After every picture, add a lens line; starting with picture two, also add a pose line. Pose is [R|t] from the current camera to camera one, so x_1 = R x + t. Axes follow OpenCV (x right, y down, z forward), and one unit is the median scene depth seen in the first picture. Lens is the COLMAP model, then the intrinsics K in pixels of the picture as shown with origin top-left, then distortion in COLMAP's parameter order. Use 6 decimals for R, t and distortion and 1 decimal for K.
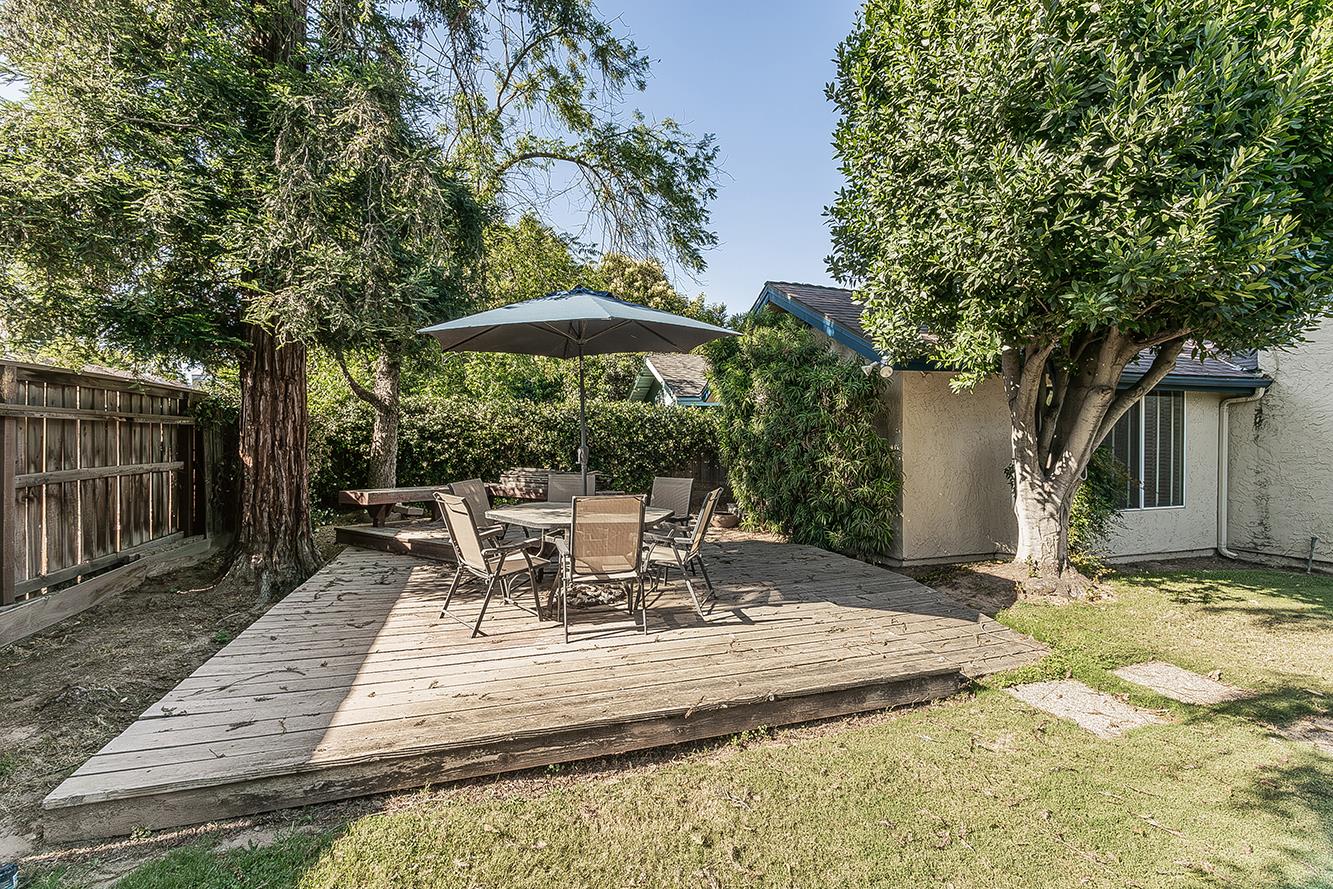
lens RADIAL K [[556.5, 0, 662.9], [0, 556.5, 447.6], [0, 0, 1]] dist [0.013180, -0.000381]
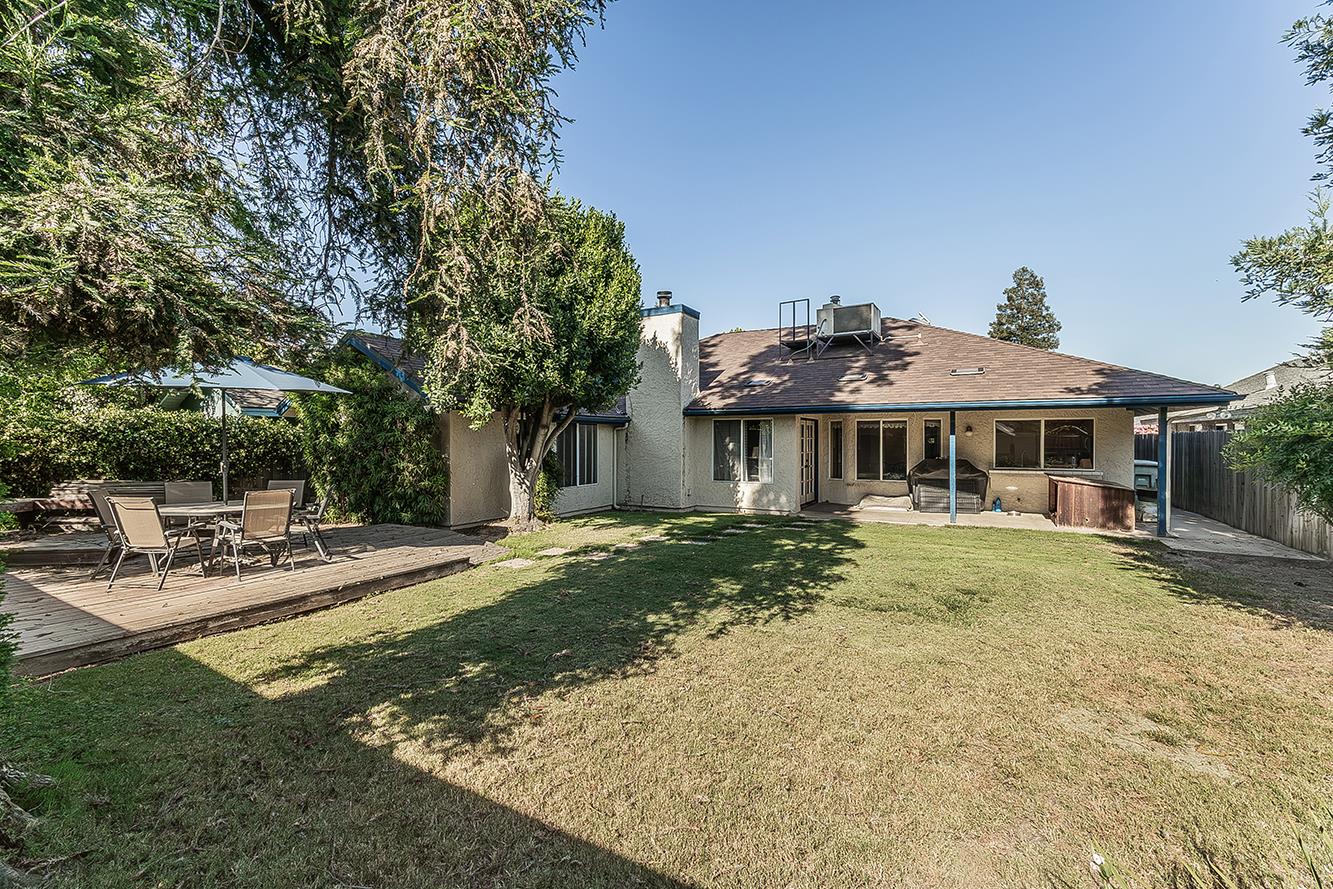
lens RADIAL K [[556.5, 0, 663.5], [0, 556.5, 445.7], [0, 0, 1]] dist [0.013180, -0.000381]
pose [[0.731510, -0.003879, 0.681820, -0.218508], [0.006753, 0.999976, -0.001556, -0.023079], [-0.681798, 0.005742, 0.731518, -0.605032]]
